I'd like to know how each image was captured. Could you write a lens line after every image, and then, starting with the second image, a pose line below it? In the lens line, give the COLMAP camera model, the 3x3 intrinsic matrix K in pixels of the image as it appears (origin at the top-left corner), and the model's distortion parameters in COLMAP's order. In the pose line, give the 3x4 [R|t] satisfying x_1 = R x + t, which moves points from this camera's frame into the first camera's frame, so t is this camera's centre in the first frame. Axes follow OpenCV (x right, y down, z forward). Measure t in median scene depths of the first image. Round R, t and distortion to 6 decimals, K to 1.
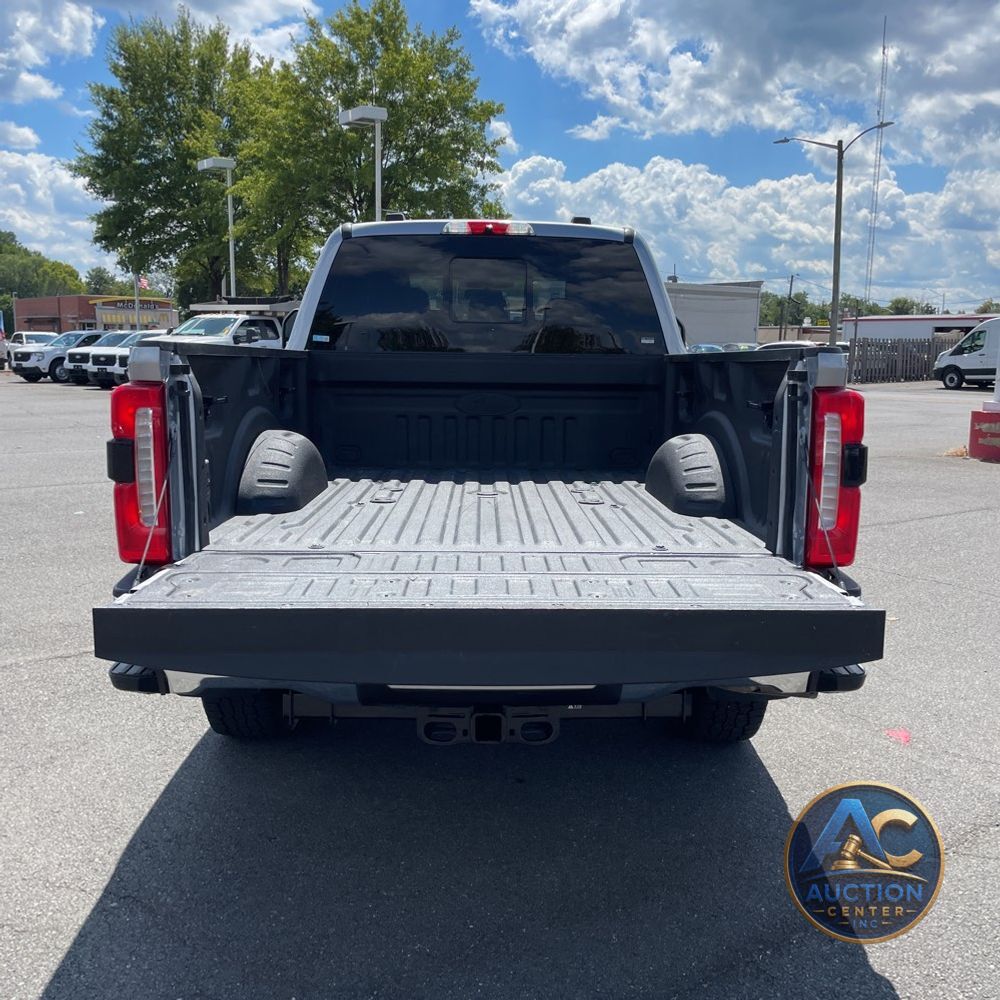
lens RADIAL K [[986.2, 0, 514.5], [0, 986.2, 509.3], [0, 0, 1]] dist [0.112324, -0.157584]
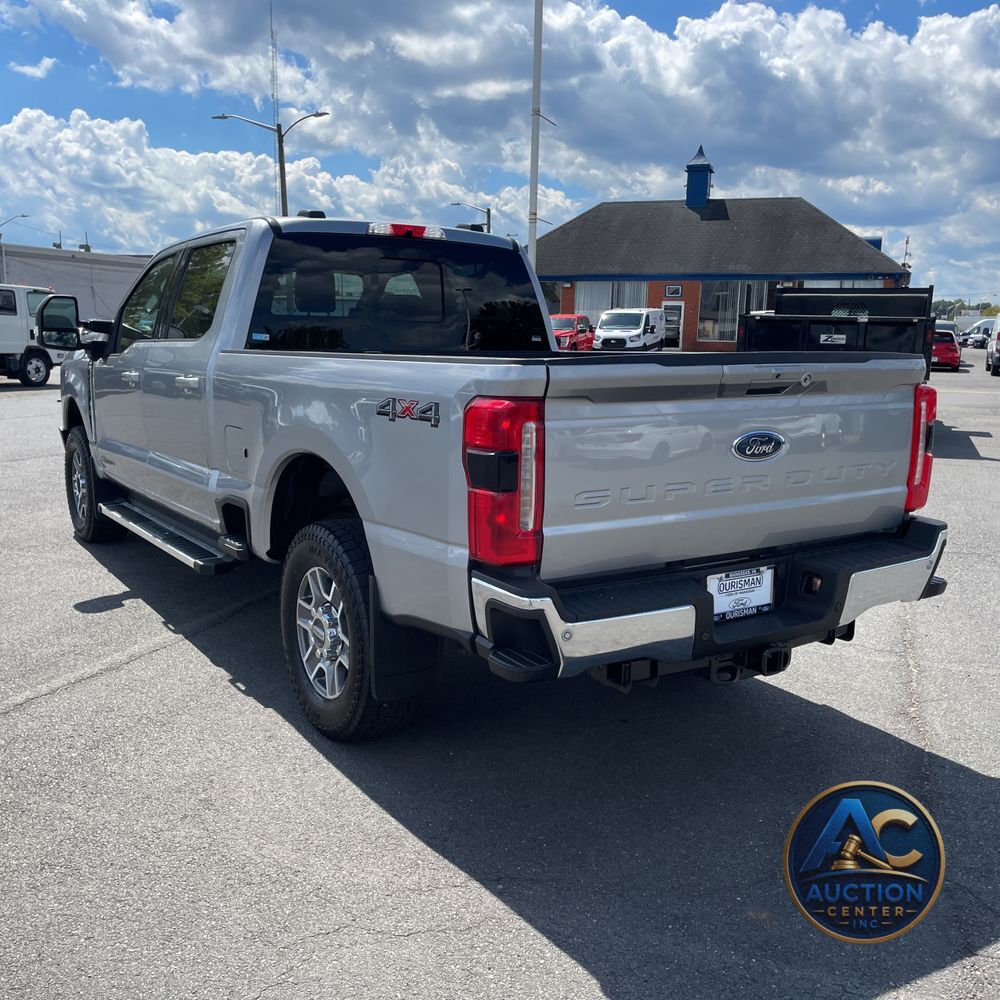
lens RADIAL K [[986.2, 0, 514.5], [0, 986.2, 509.3], [0, 0, 1]] dist [0.112324, -0.157584]
pose [[0.846591, -0.092947, 0.524066, -0.507469], [0.080980, 0.995664, 0.045771, -0.029514], [-0.526048, 0.003690, 0.850447, 0.050932]]
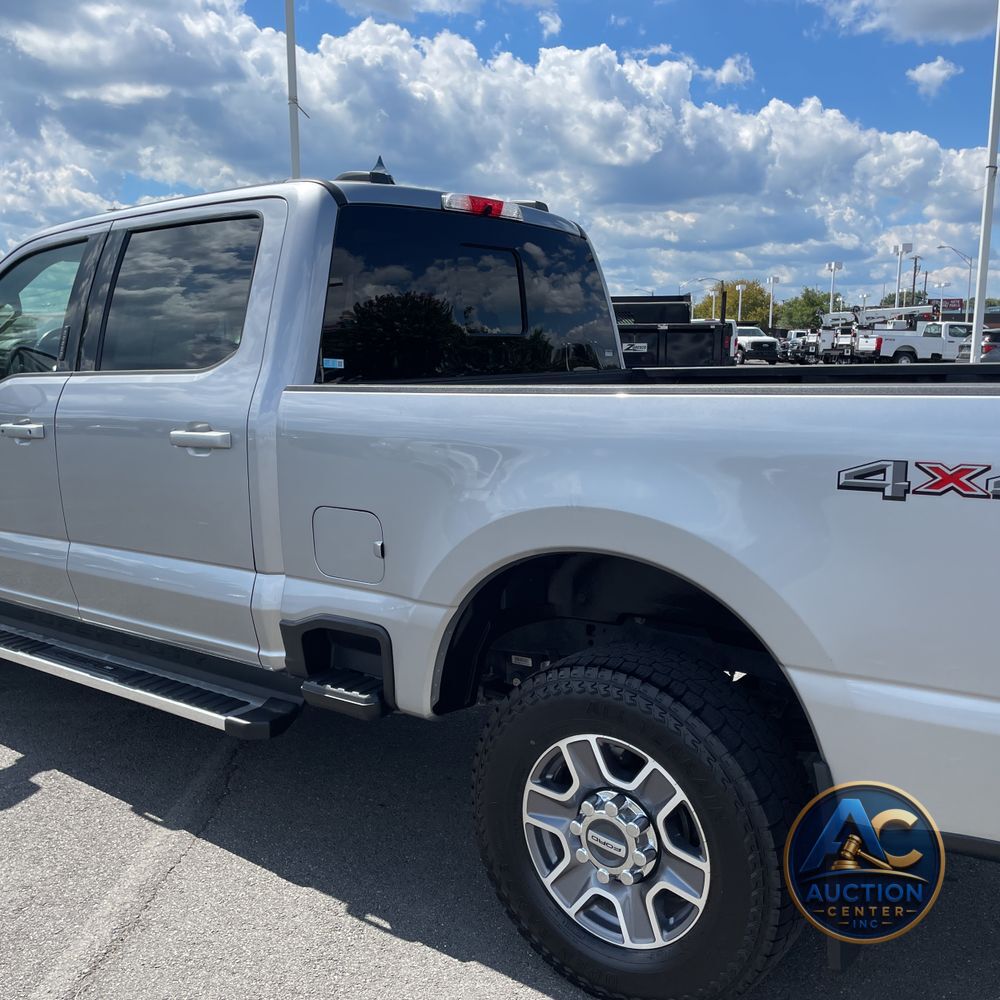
lens RADIAL K [[1002.8, 0, 501.4], [0, 1002.8, 498.5], [0, 0, 1]] dist [0.006965, -0.003536]
pose [[0.634443, -0.135050, 0.761081, -0.616376], [0.141718, 0.988252, 0.057223, -0.109120], [-0.759867, 0.071554, 0.646128, 0.522614]]
